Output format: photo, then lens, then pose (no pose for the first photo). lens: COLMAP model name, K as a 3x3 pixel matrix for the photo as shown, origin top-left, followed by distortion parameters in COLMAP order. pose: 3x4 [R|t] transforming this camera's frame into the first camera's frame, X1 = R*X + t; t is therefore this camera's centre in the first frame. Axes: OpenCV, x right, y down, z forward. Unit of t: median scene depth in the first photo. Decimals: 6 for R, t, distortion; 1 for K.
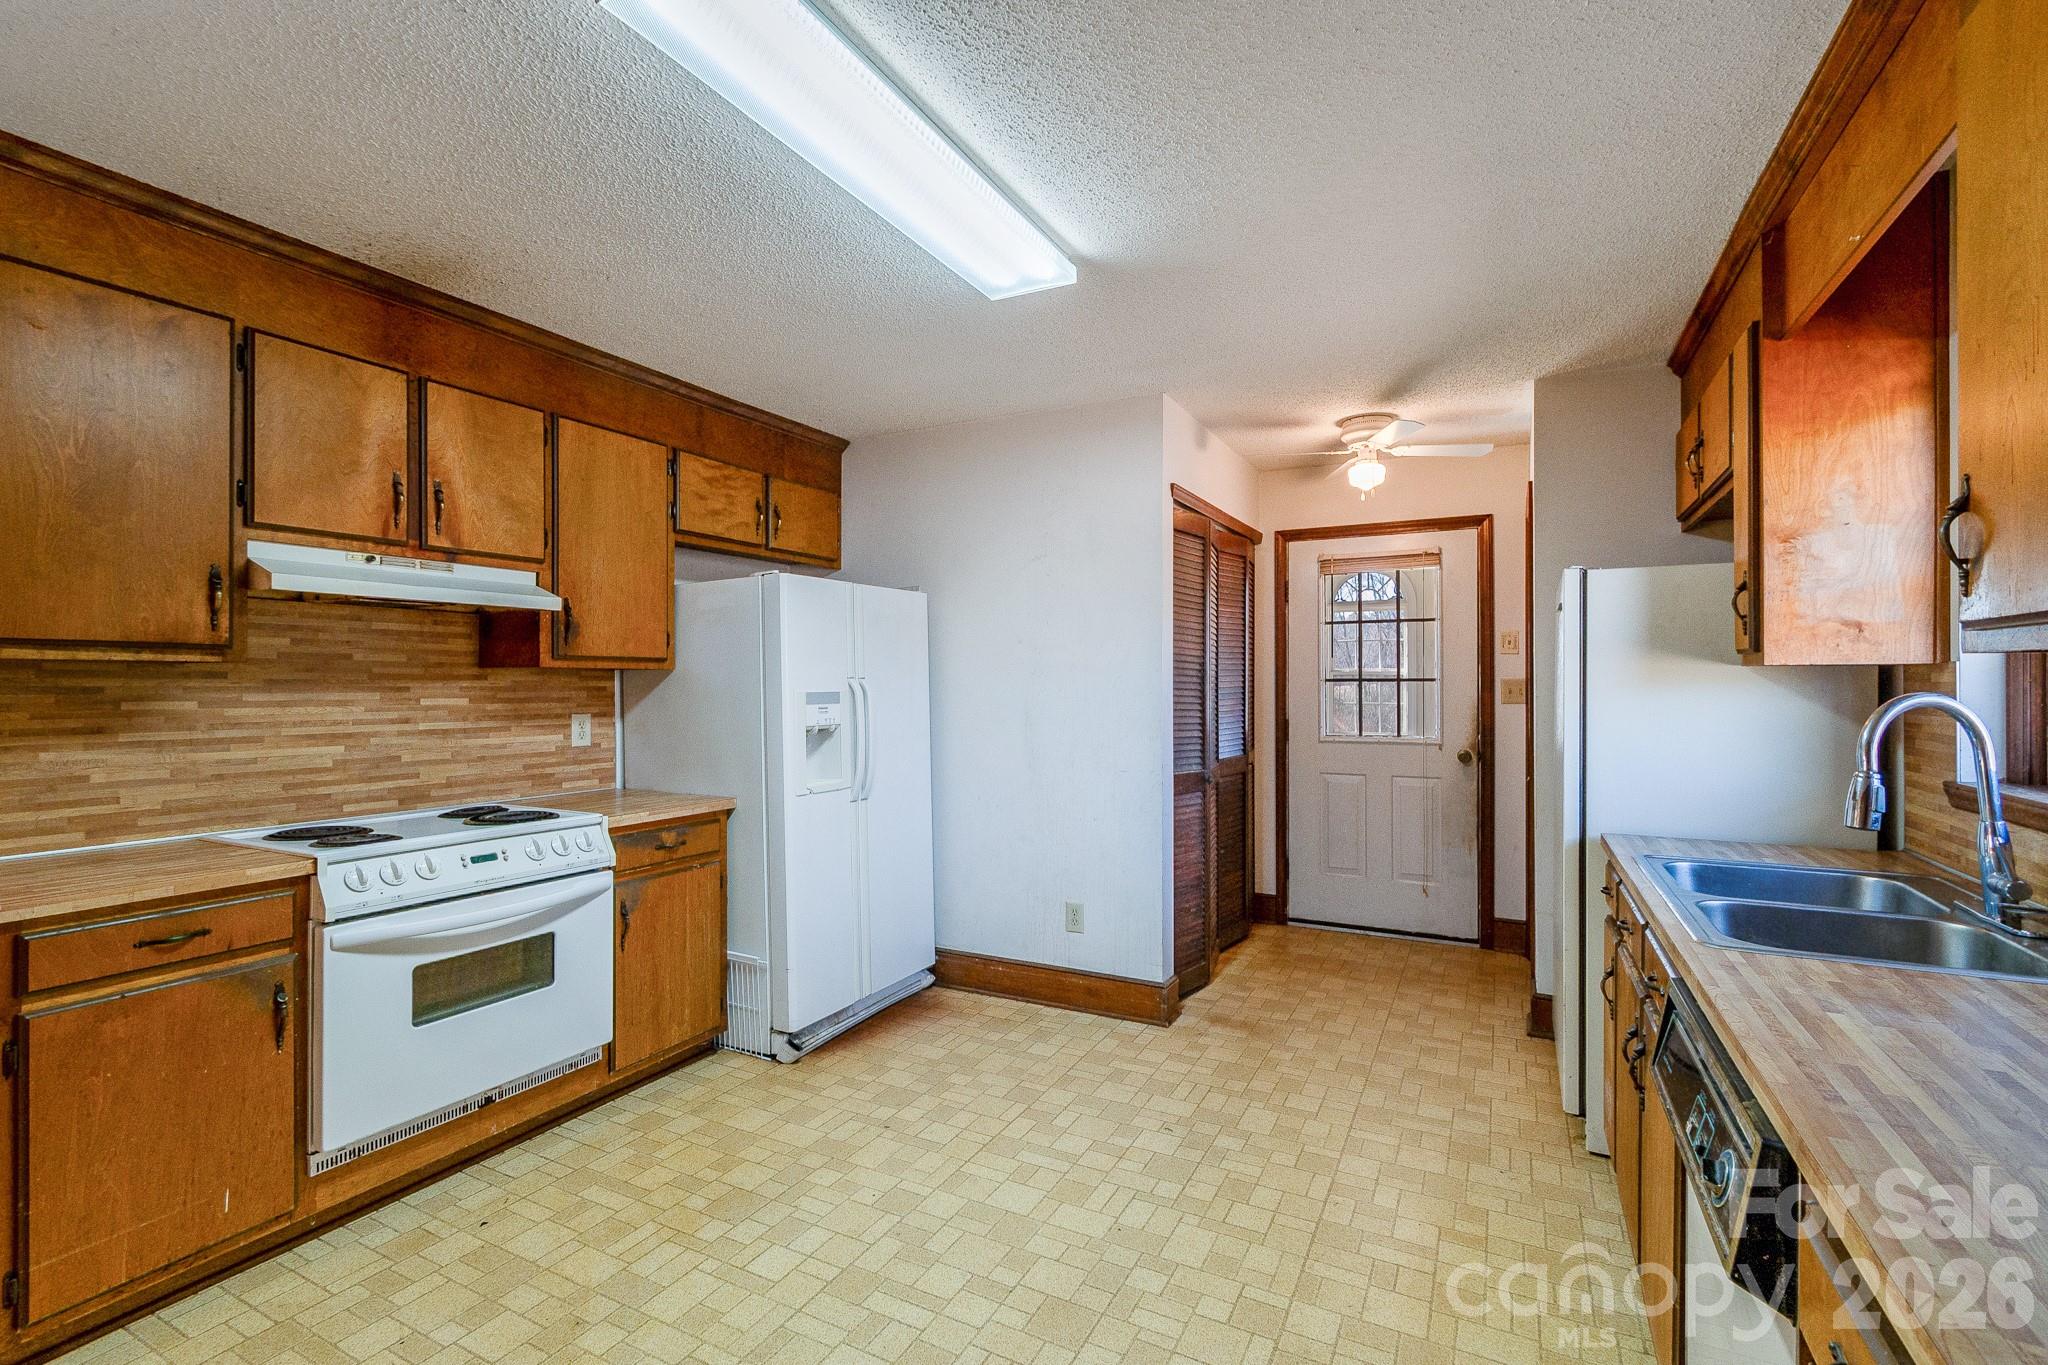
lens RADIAL K [[917.6, 0, 1032.6], [0, 917.6, 673.8], [0, 0, 1]] dist [-0.001689, -0.000622]
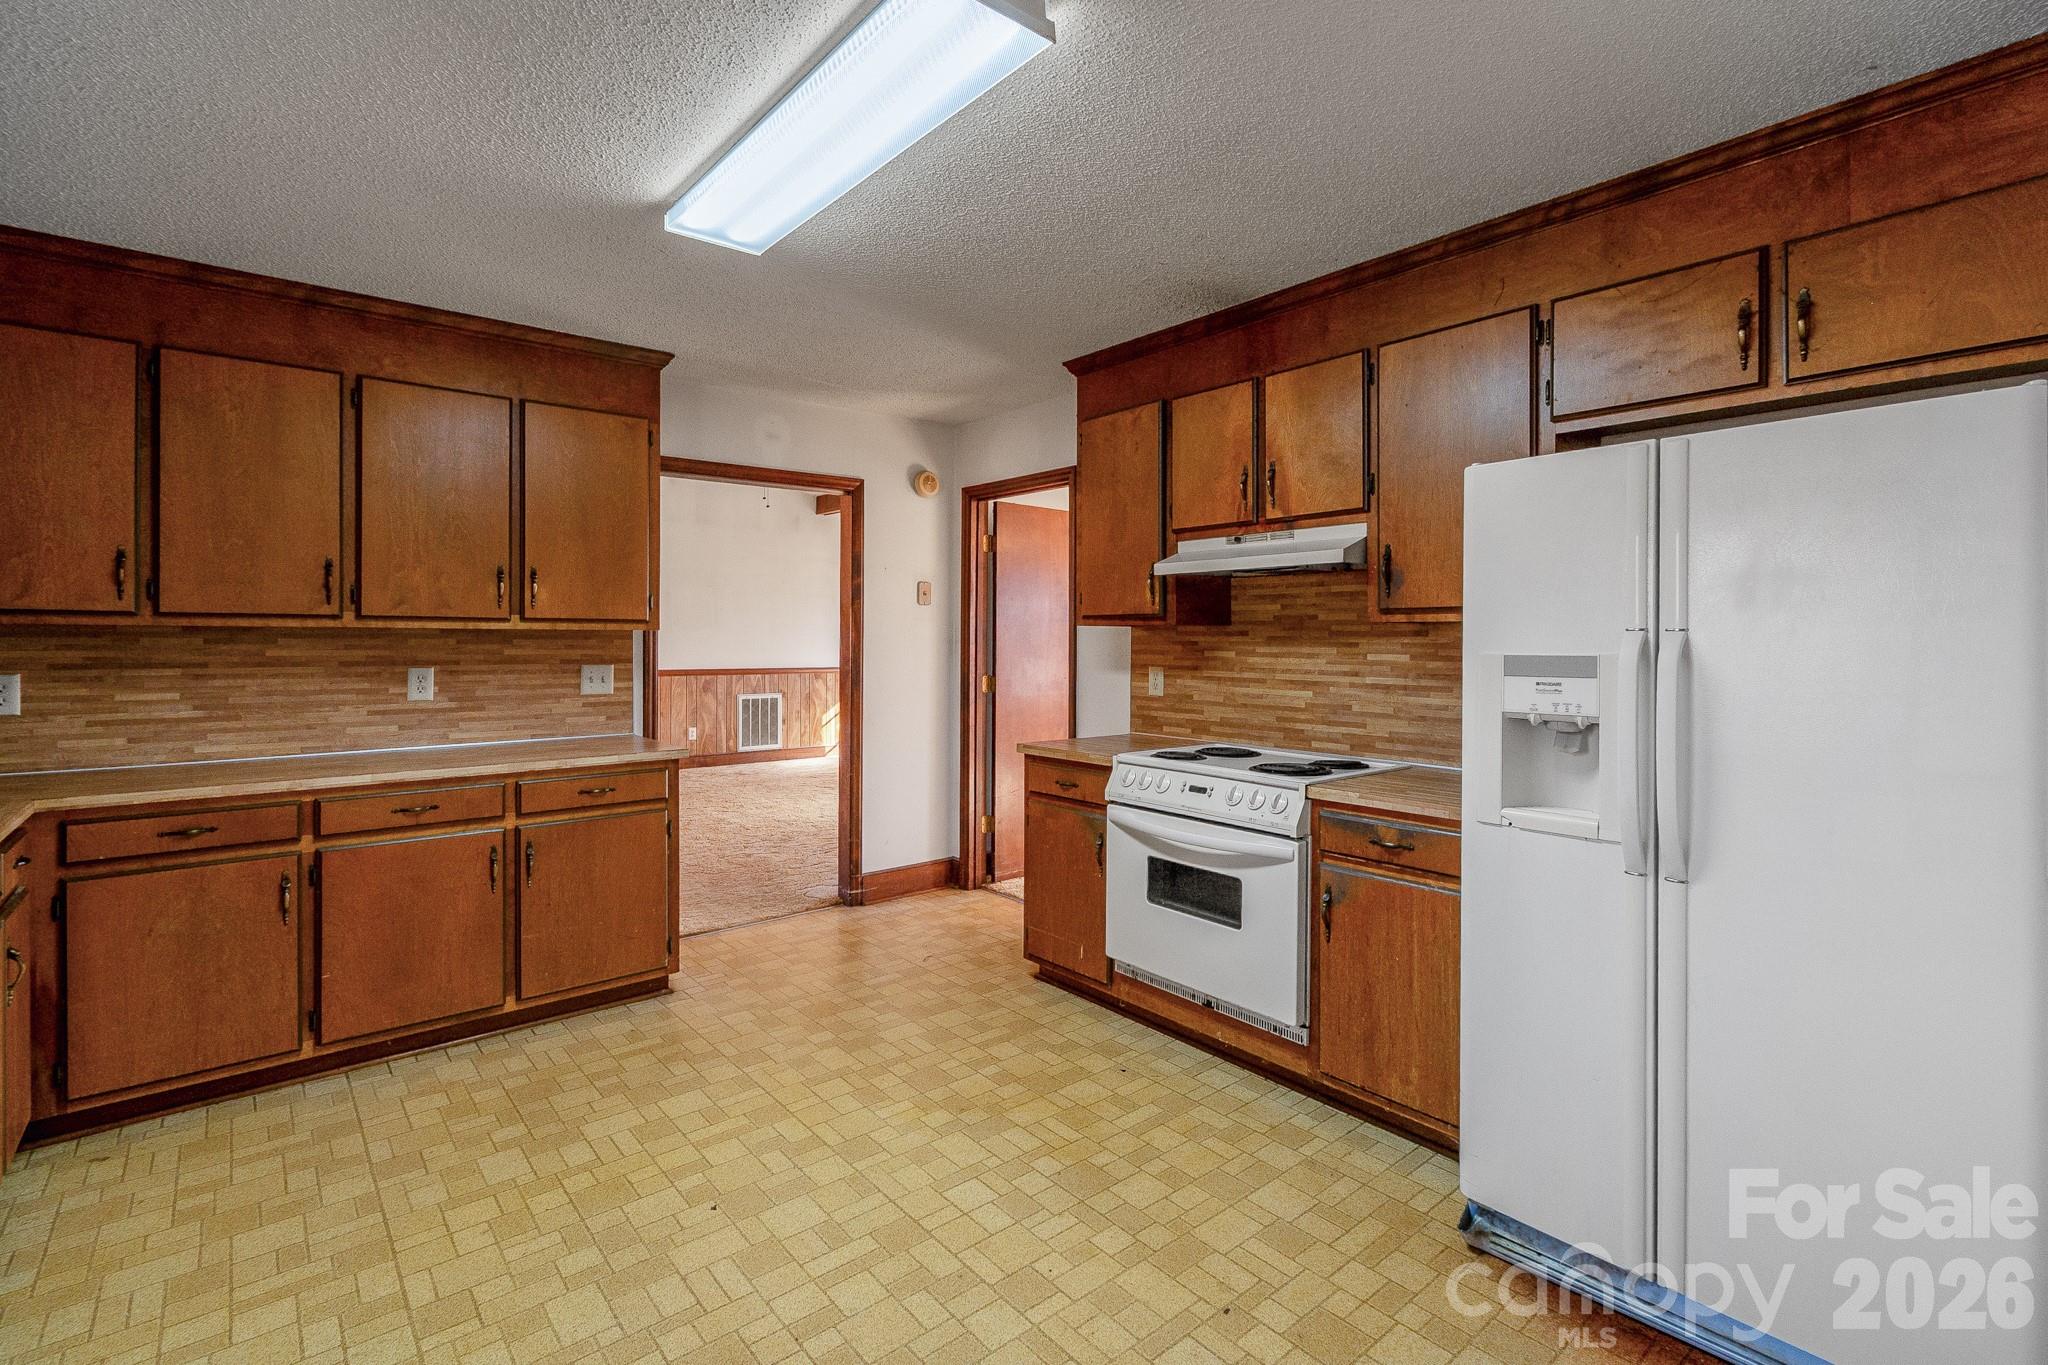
lens RADIAL K [[936.8, 0, 1032.2], [0, 936.8, 636.9], [0, 0, 1]] dist [0.002018, -0.000154]
pose [[-0.383159, -0.002439, -0.923679, 0.520747], [0.007146, 0.999959, -0.005604, 0.011441], [0.923655, -0.008748, -0.383126, 1.135608]]
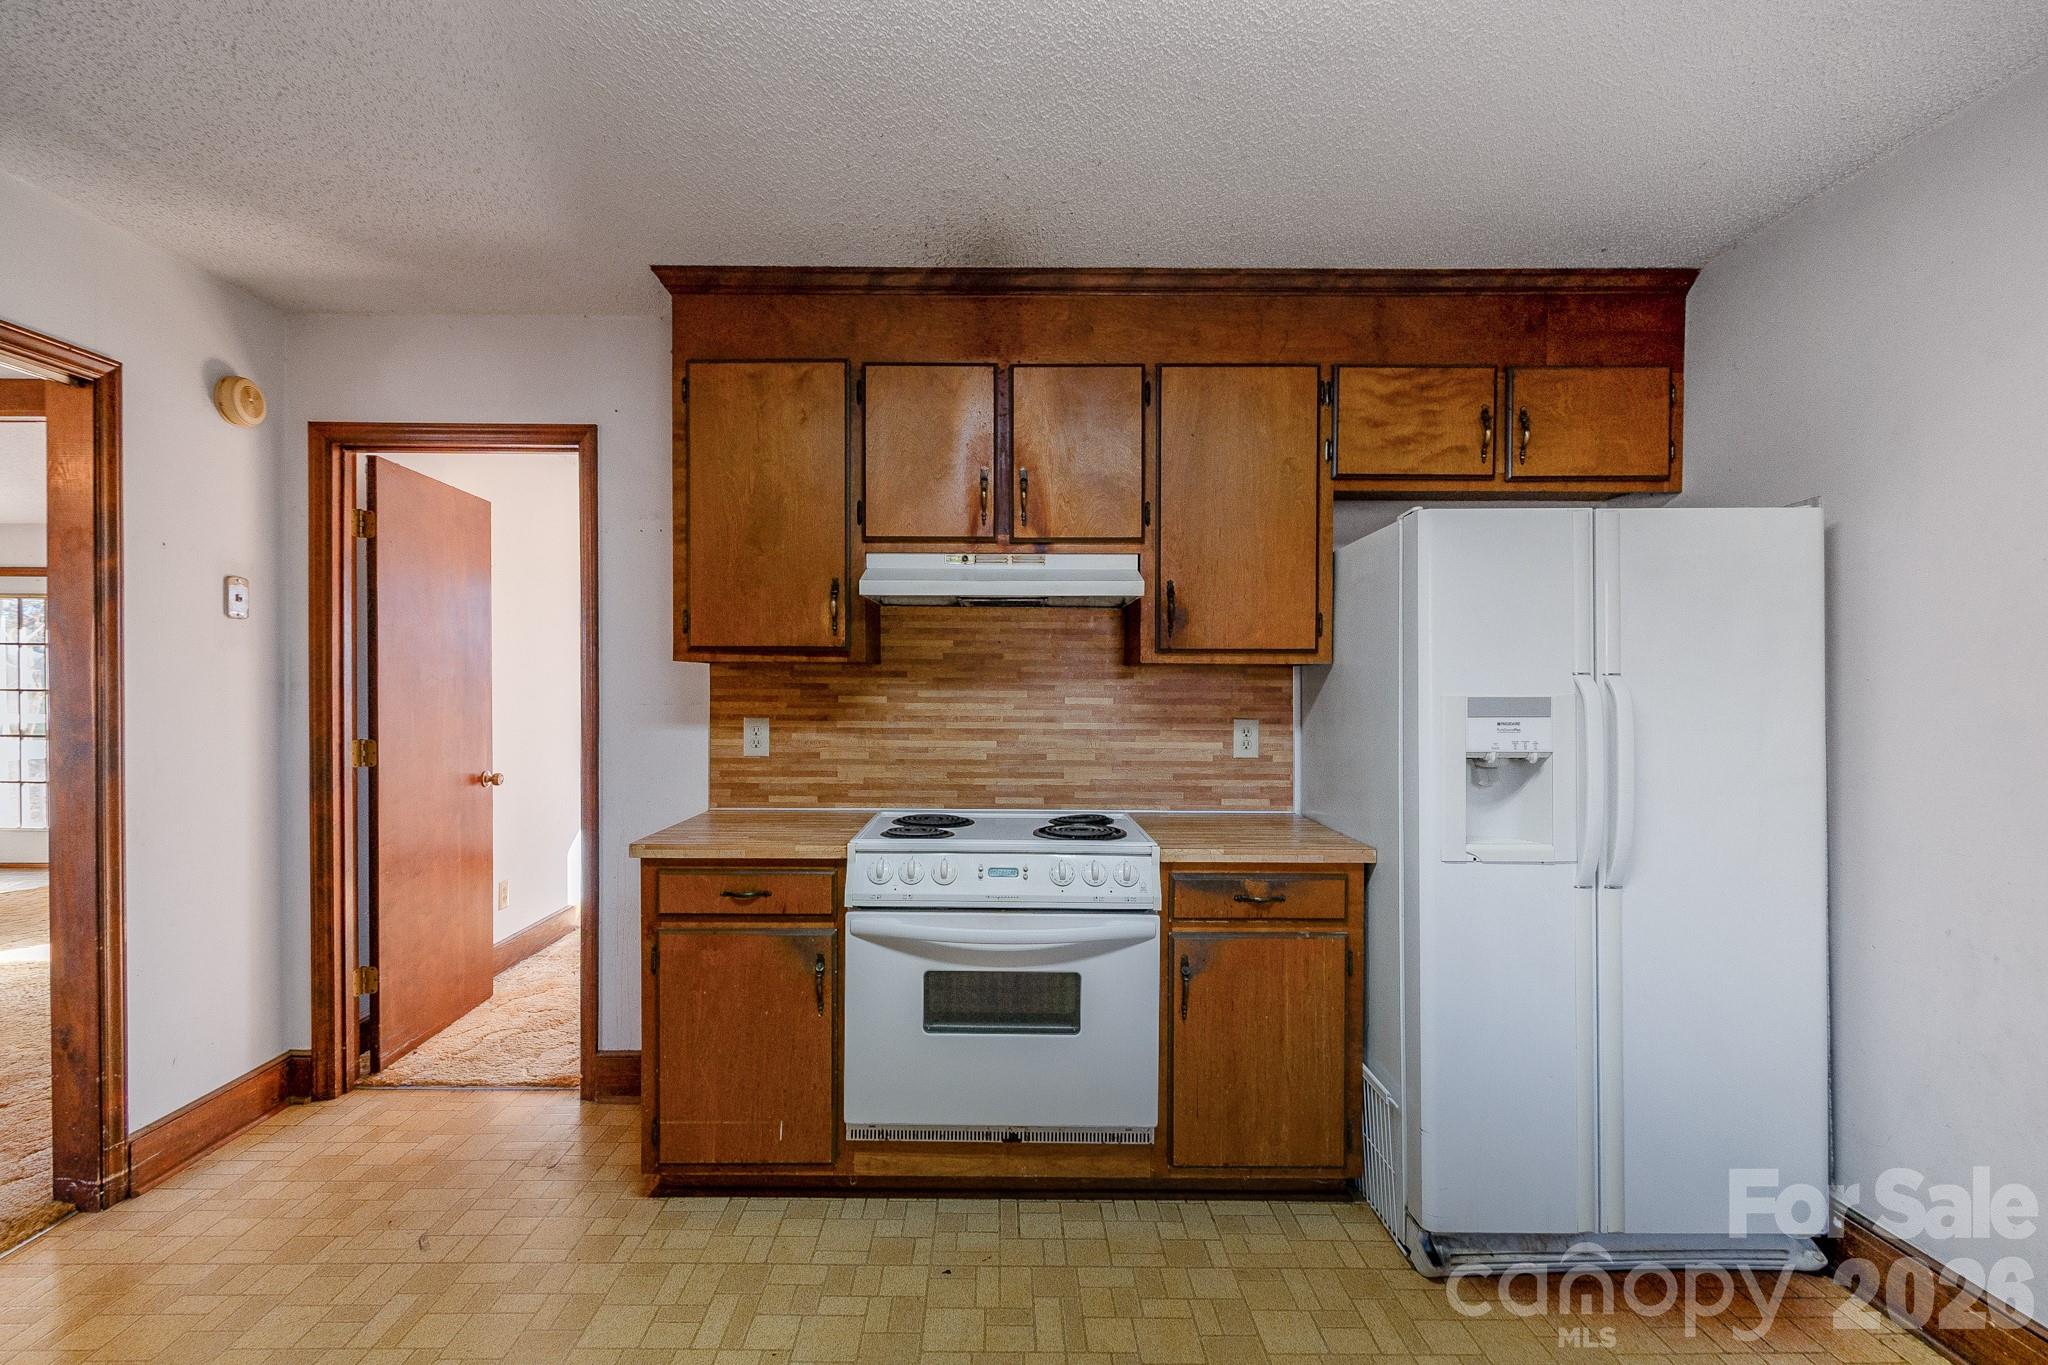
lens RADIAL K [[924.6, 0, 999.0], [0, 924.6, 698.6], [0, 0, 1]] dist [0.001194, -0.000330]
pose [[0.458980, 0.015966, -0.888303, 0.192957], [0.004676, 0.999781, 0.020386, 0.008370], [0.888434, -0.013510, 0.458805, 0.518441]]
